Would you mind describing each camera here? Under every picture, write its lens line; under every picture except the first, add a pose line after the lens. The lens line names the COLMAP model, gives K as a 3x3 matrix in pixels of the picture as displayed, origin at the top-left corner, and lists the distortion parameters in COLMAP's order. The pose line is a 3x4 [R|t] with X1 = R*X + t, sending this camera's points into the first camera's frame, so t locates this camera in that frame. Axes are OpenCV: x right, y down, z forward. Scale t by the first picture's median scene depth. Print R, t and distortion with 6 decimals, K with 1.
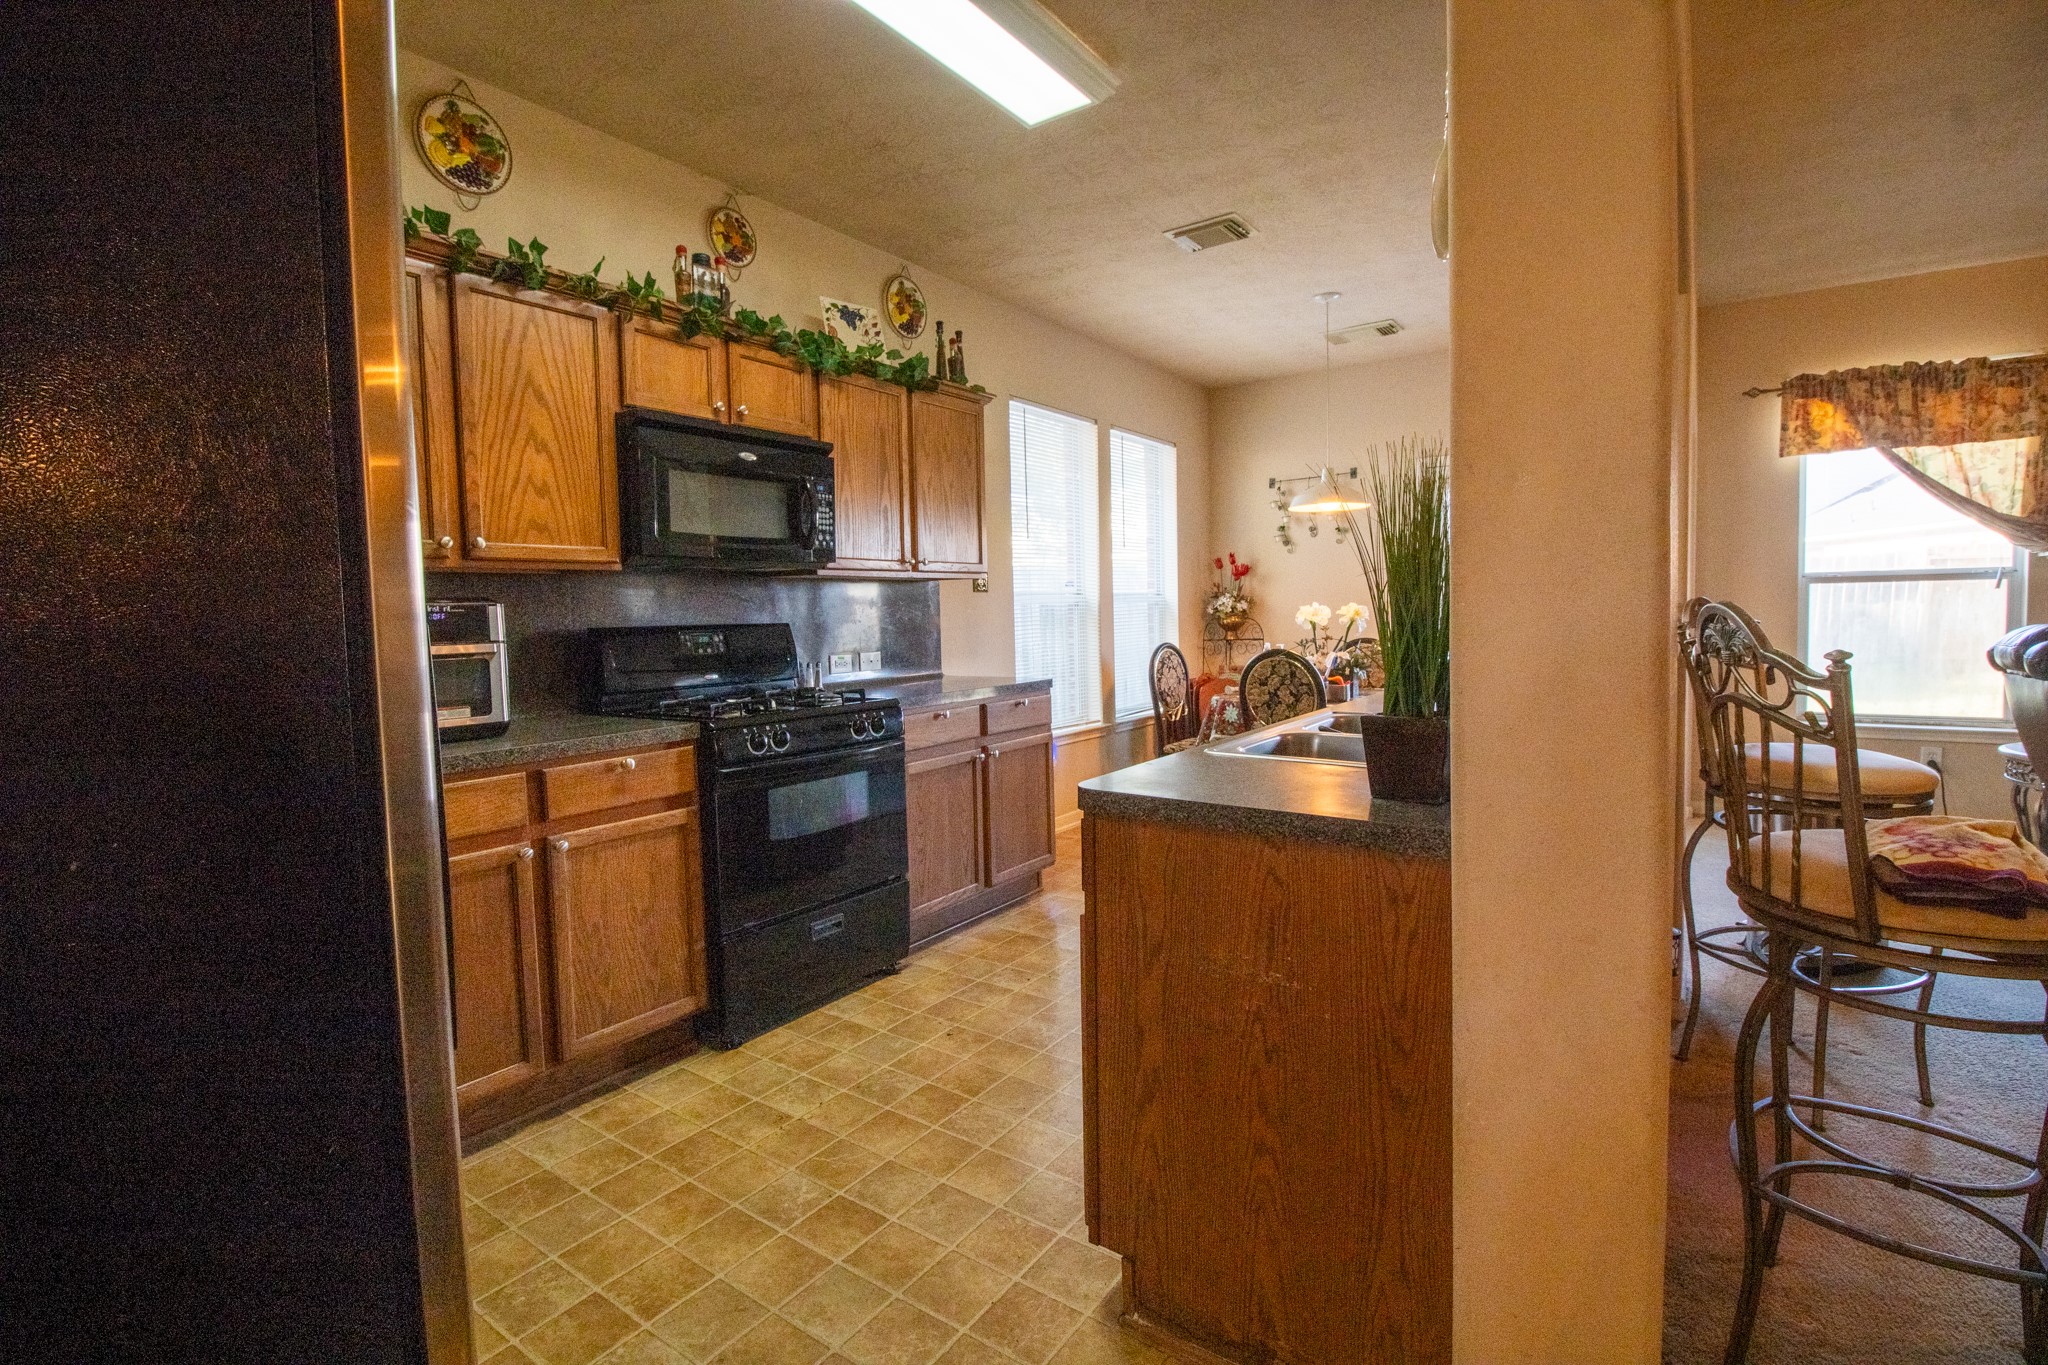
lens RADIAL K [[953.6, 0, 1017.3], [0, 953.6, 667.9], [0, 0, 1]] dist [-0.020111, -0.000798]
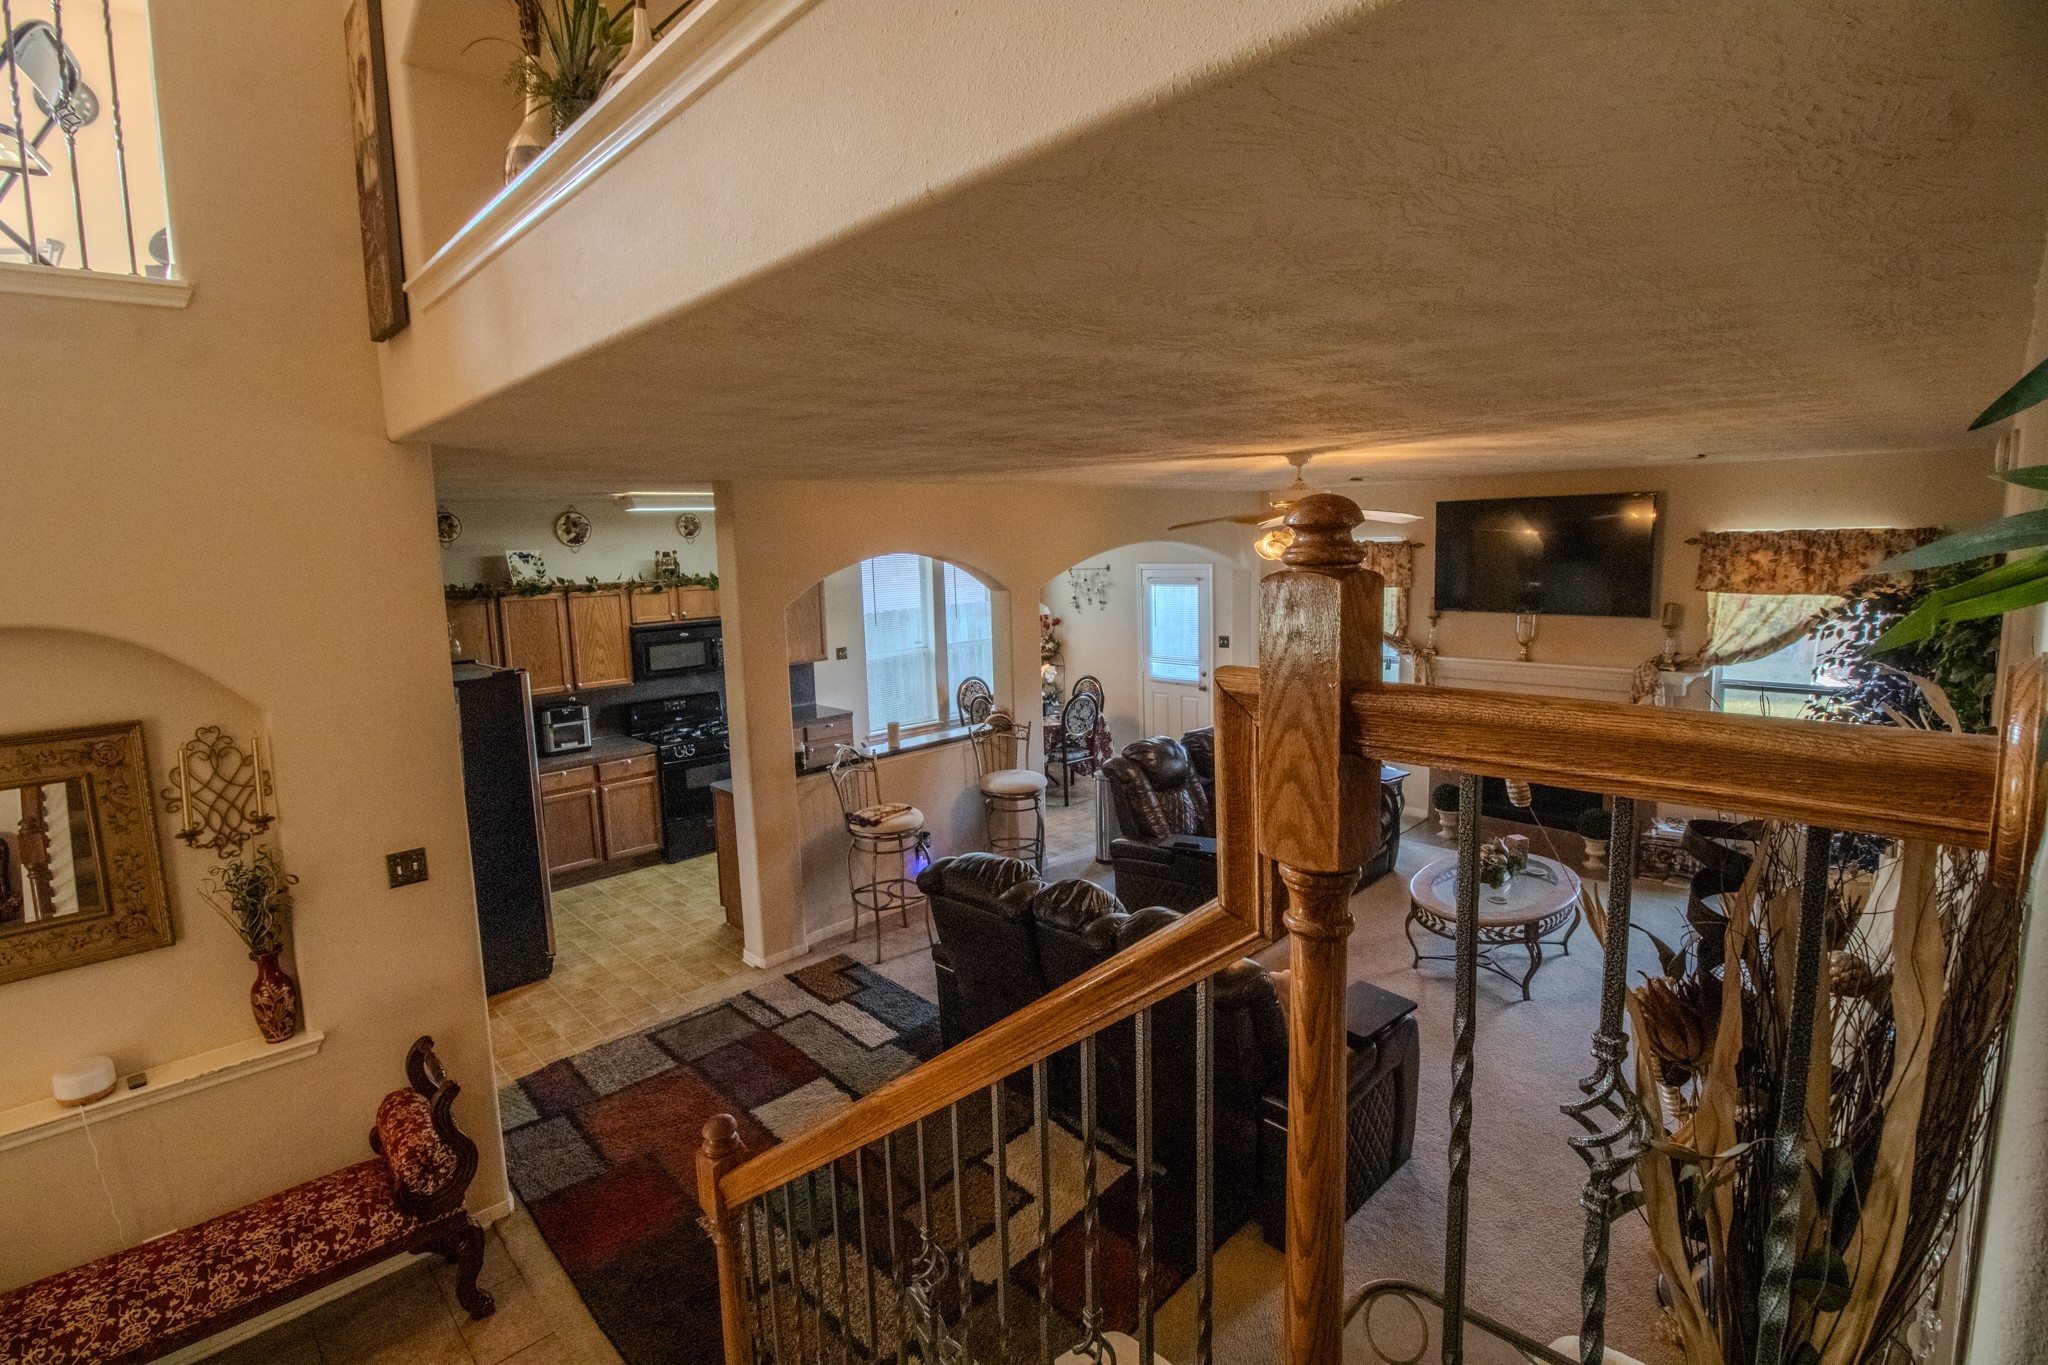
lens RADIAL K [[953.6, 0, 1017.3], [0, 953.6, 664.4], [0, 0, 1]] dist [-0.020111, -0.000798]
pose [[0.983939, 0.019097, -0.177481, 1.168031], [-0.005429, 0.997002, 0.077179, -0.392346], [0.178423, -0.074976, 0.981093, -1.486047]]
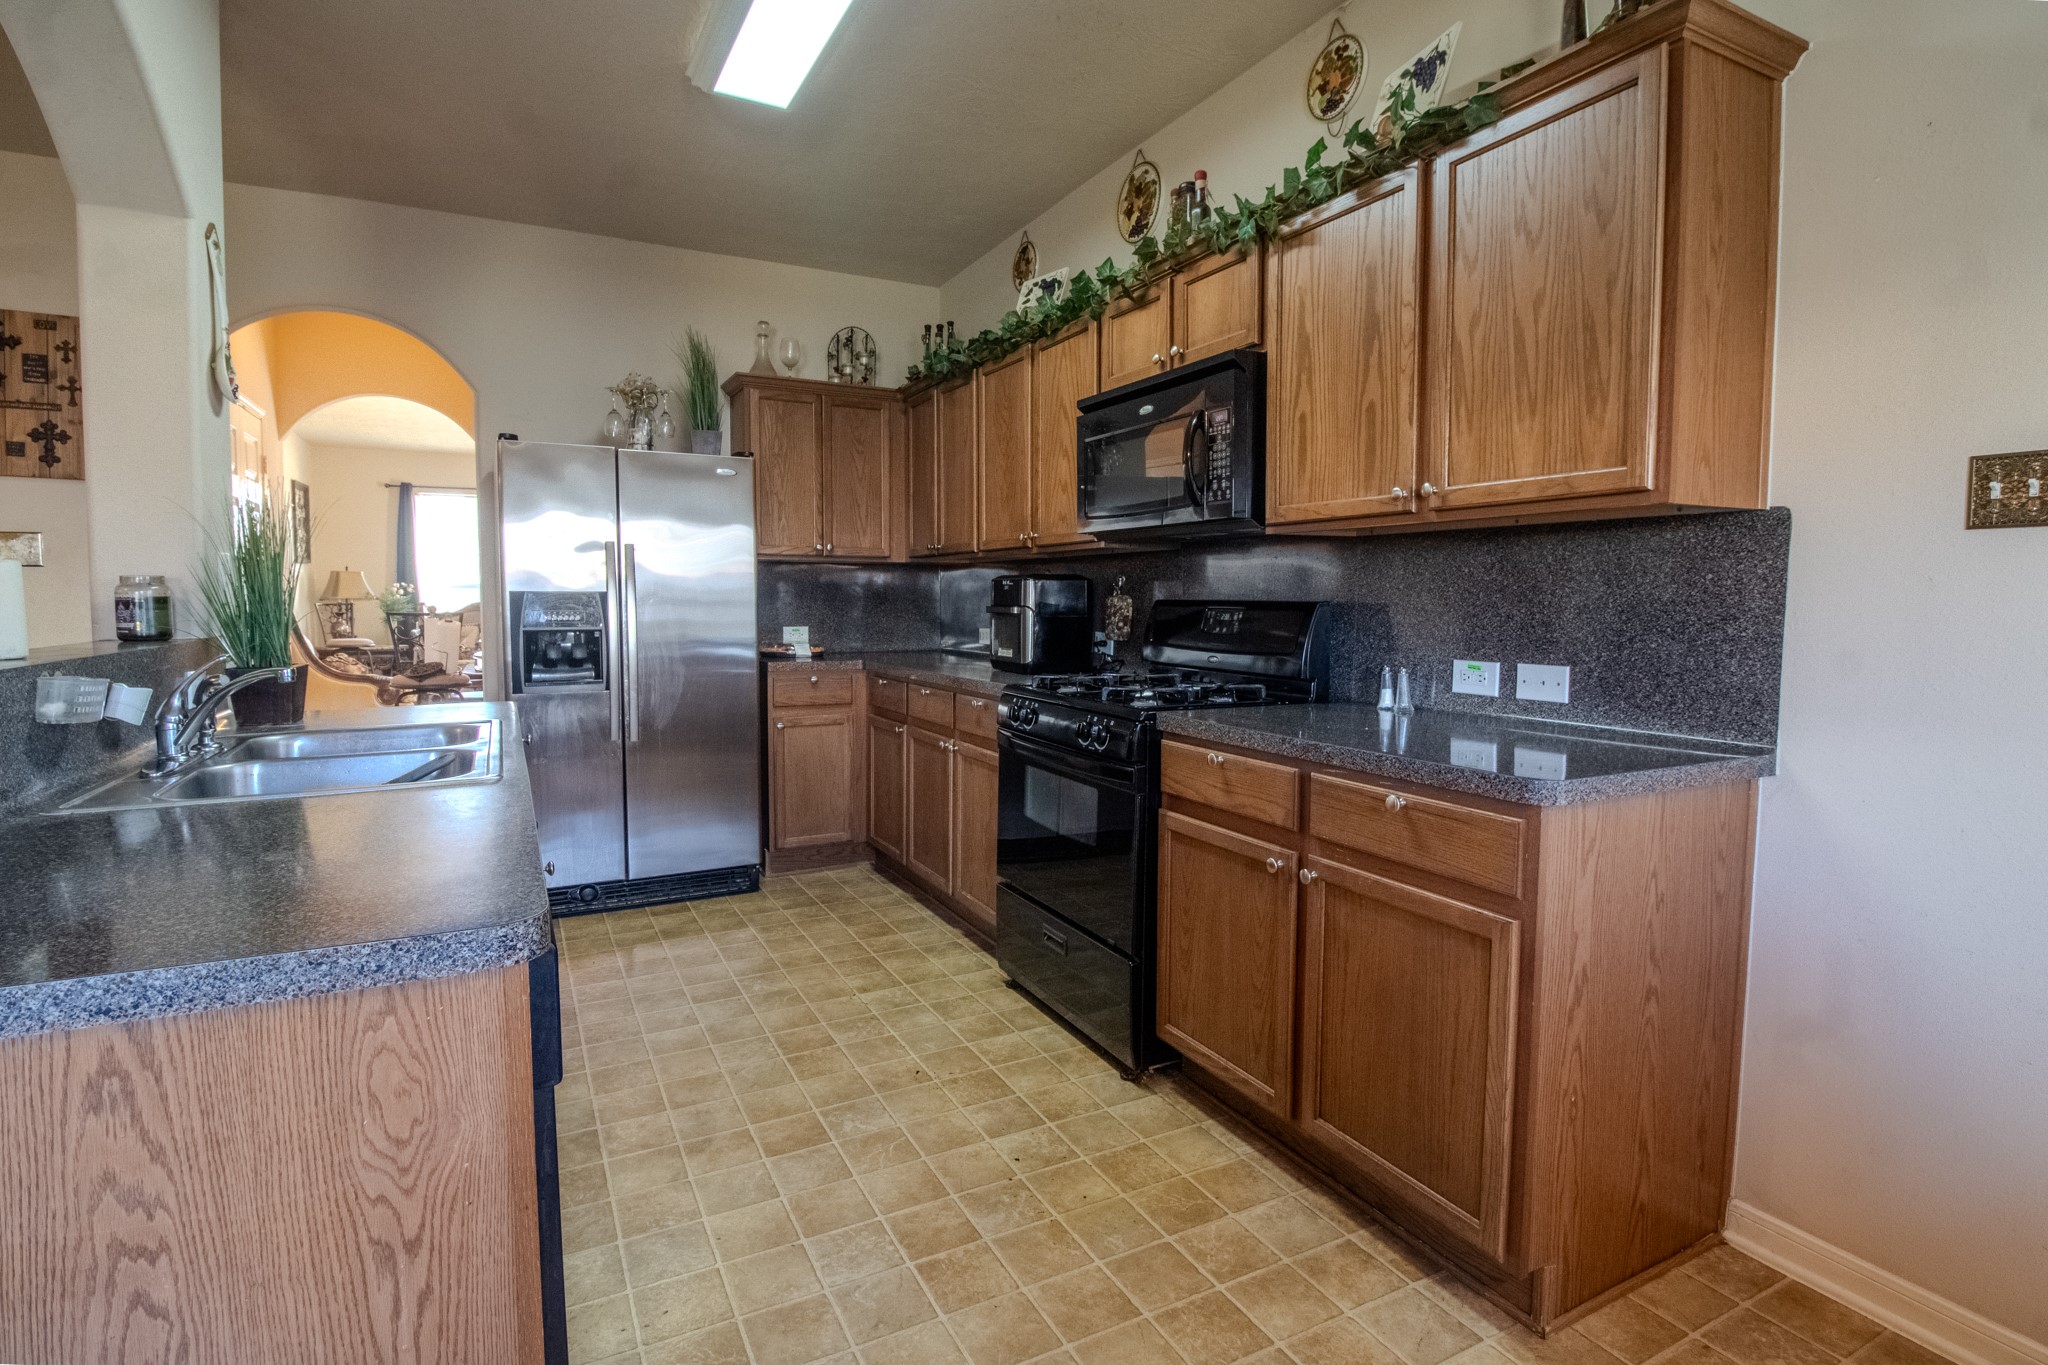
lens RADIAL K [[953.6, 0, 974.8], [0, 953.6, 657.8], [0, 0, 1]] dist [-0.020111, -0.000798]
pose [[-0.465819, 0.080994, -0.881166, 0.663637], [-0.041129, 0.992744, 0.112992, -0.098460], [0.883924, 0.088875, -0.459108, 1.452363]]
